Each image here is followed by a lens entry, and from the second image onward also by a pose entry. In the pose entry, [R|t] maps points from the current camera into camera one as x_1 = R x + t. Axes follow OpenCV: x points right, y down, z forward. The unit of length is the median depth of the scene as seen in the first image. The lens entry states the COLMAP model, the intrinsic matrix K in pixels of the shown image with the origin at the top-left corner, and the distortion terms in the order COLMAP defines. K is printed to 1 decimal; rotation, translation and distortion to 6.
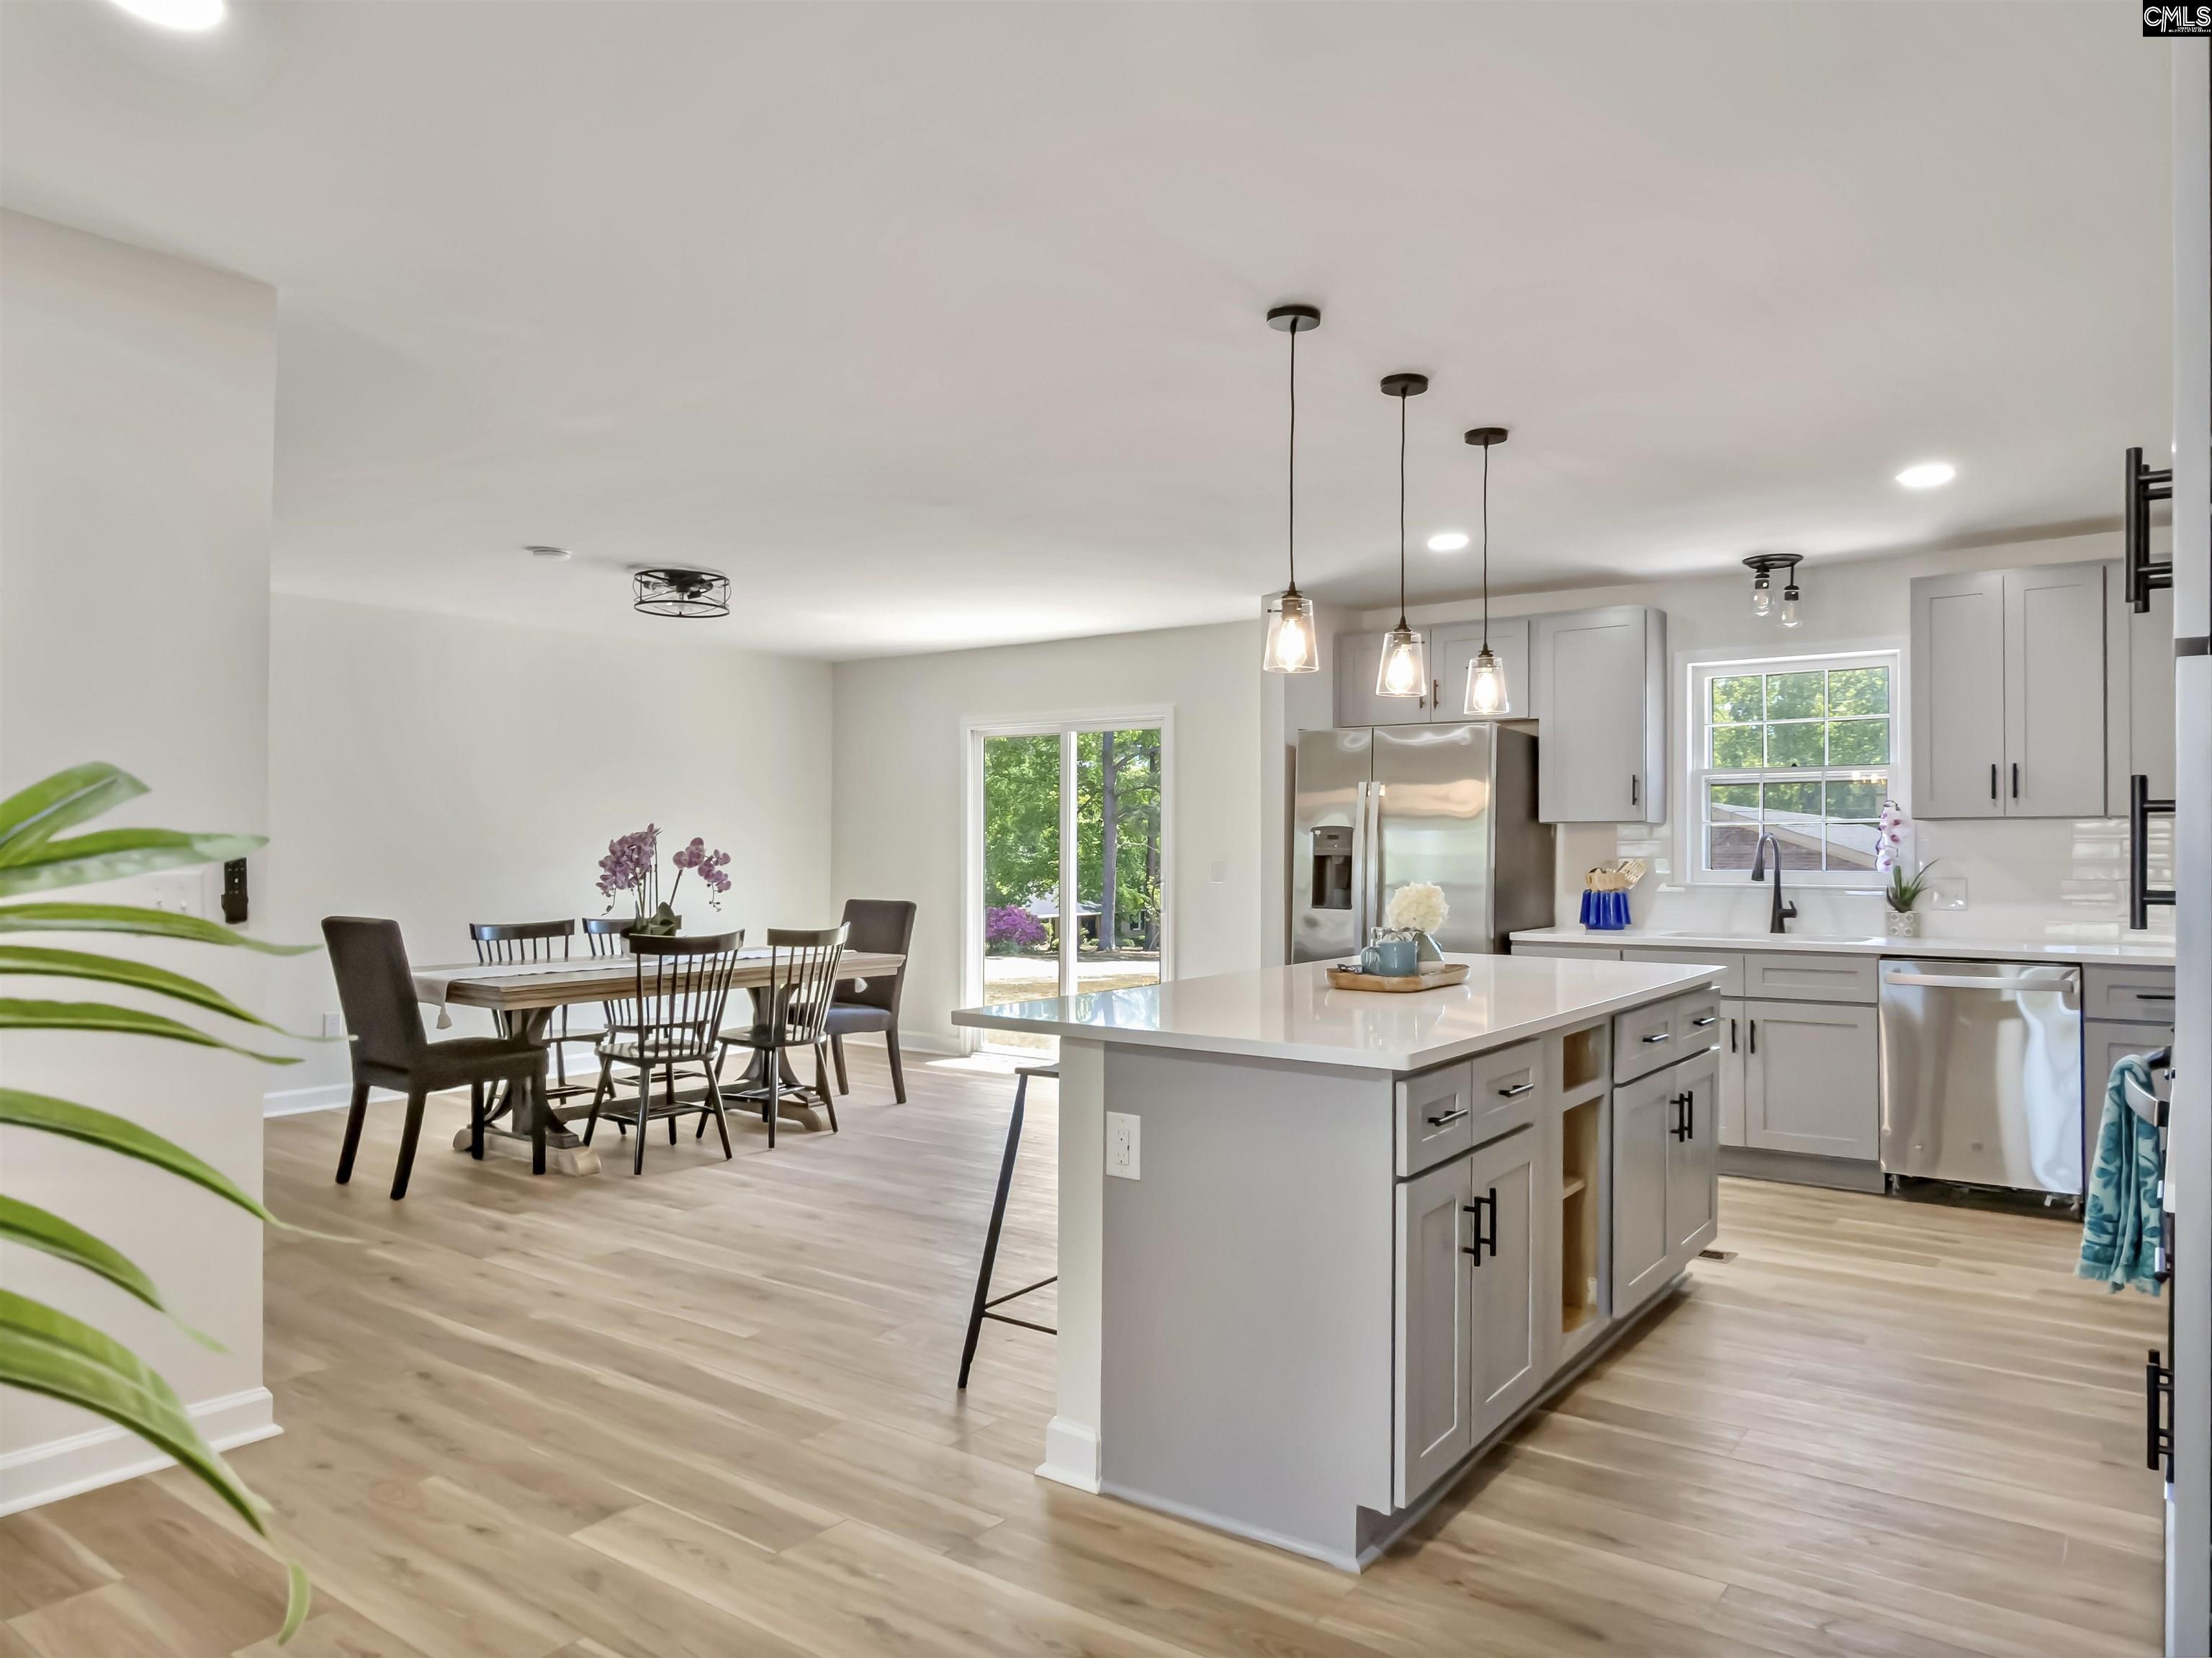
lens RADIAL K [[1461.6, 0, 1075.8], [0, 1461.6, 826.8], [0, 0, 1]] dist [0.007195, -0.000784]
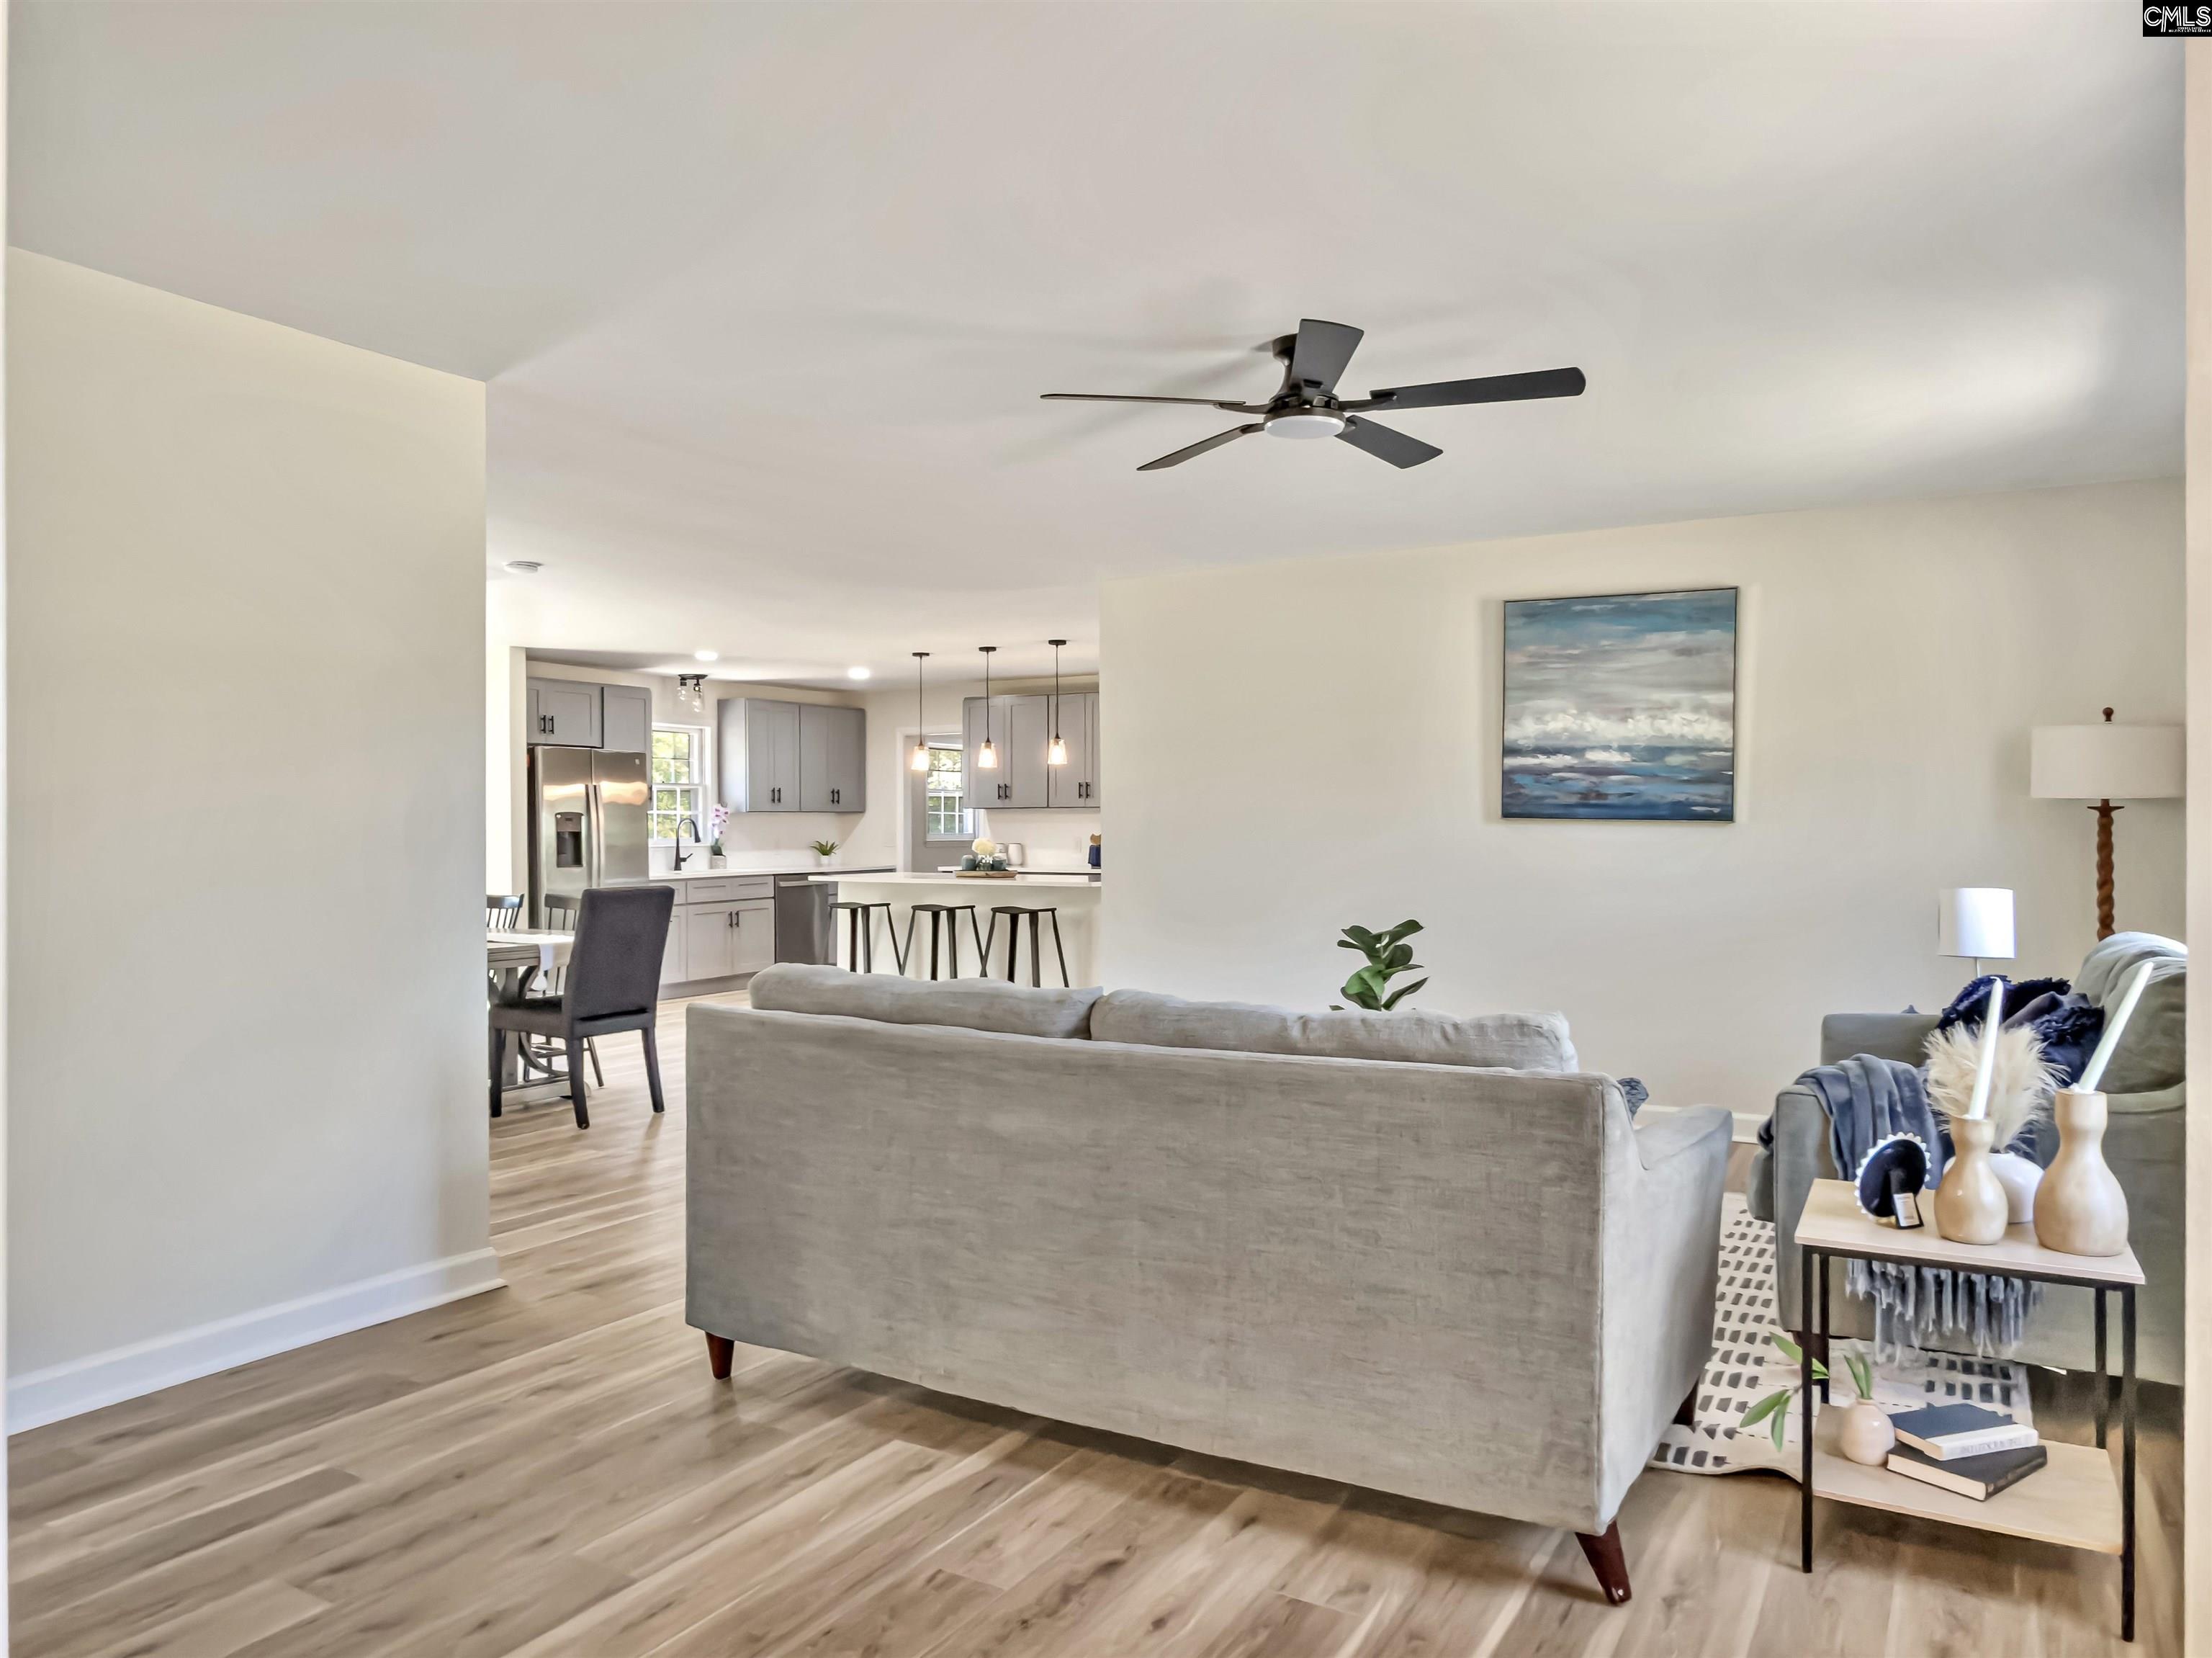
lens RADIAL K [[1536.3, 0, 1114.4], [0, 1536.3, 828.8], [0, 0, 1]] dist [0.011826, -0.007393]
pose [[-0.126193, -0.004097, 0.991997, -1.671170], [-0.008979, 0.999955, 0.002987, 0.007984], [-0.991965, -0.008530, -0.126225, 0.733298]]
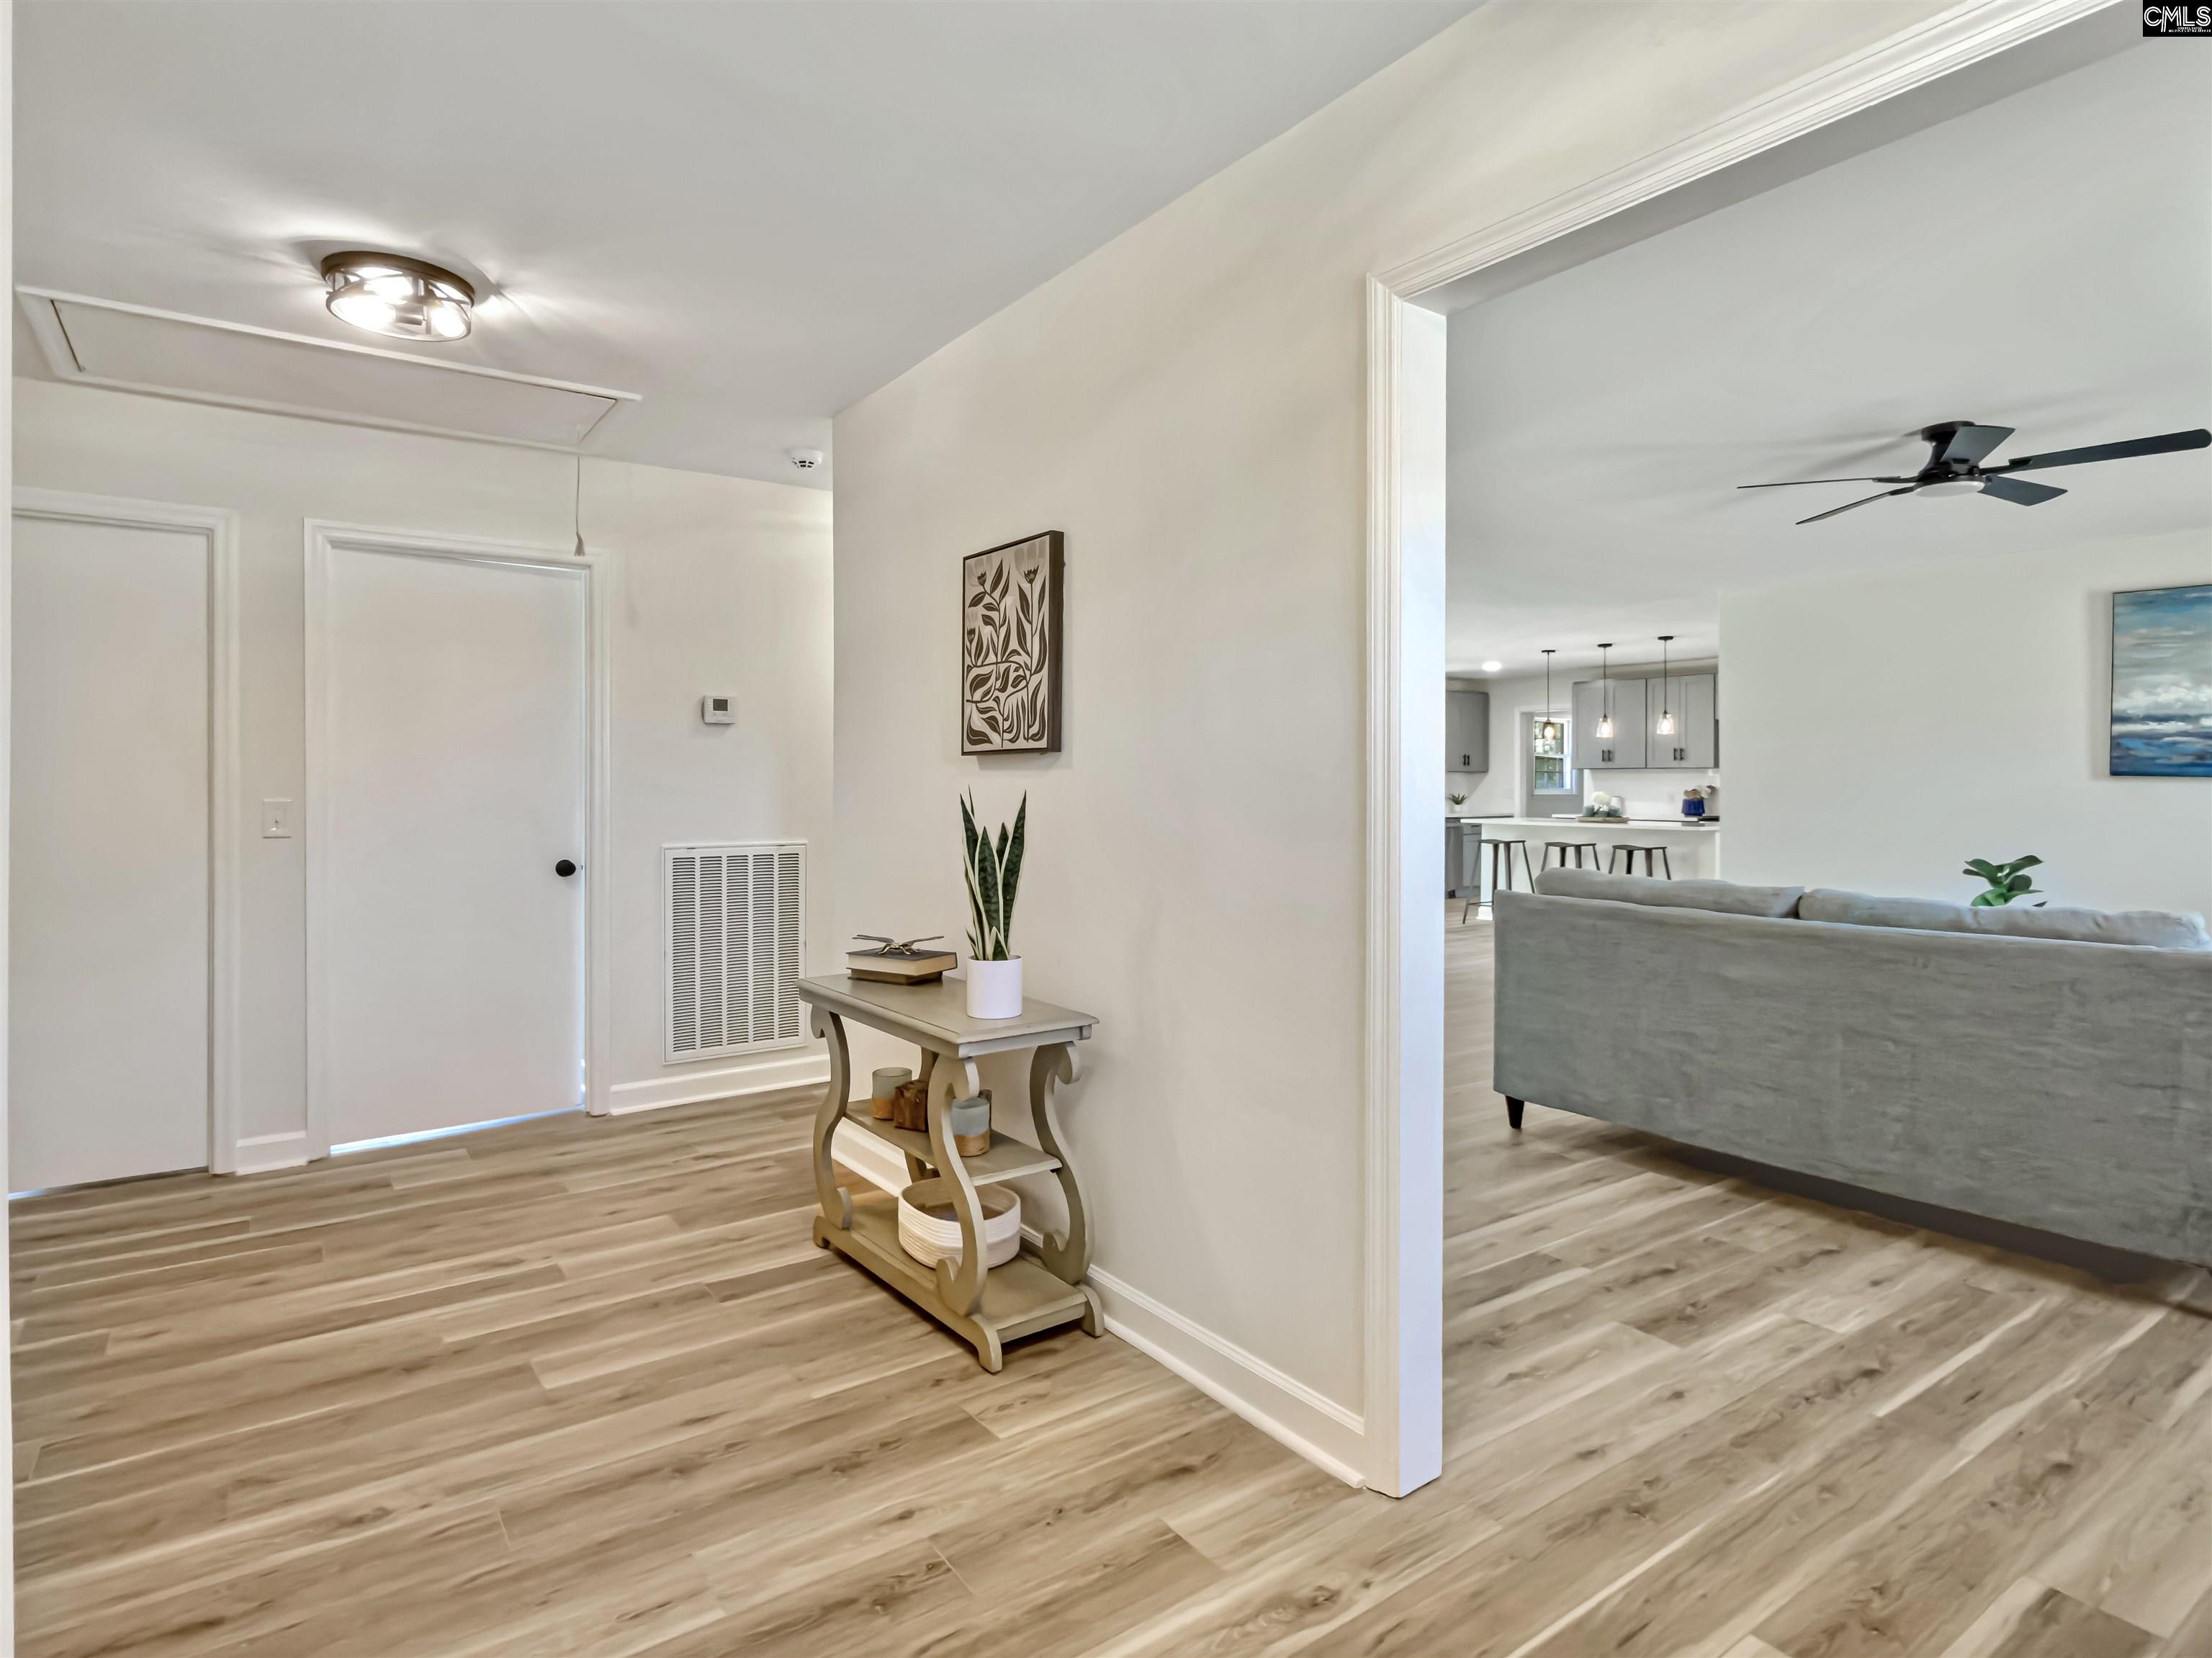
lens RADIAL K [[1234.4, 0, 1112.8], [0, 1234.4, 781.7], [0, 0, 1]] dist [0.005811, -0.001979]
pose [[0.283318, -0.000483, 0.959026, -1.870802], [-0.011195, 0.999930, 0.003811, 0.011653], [-0.958961, -0.011816, 0.283293, 0.838077]]
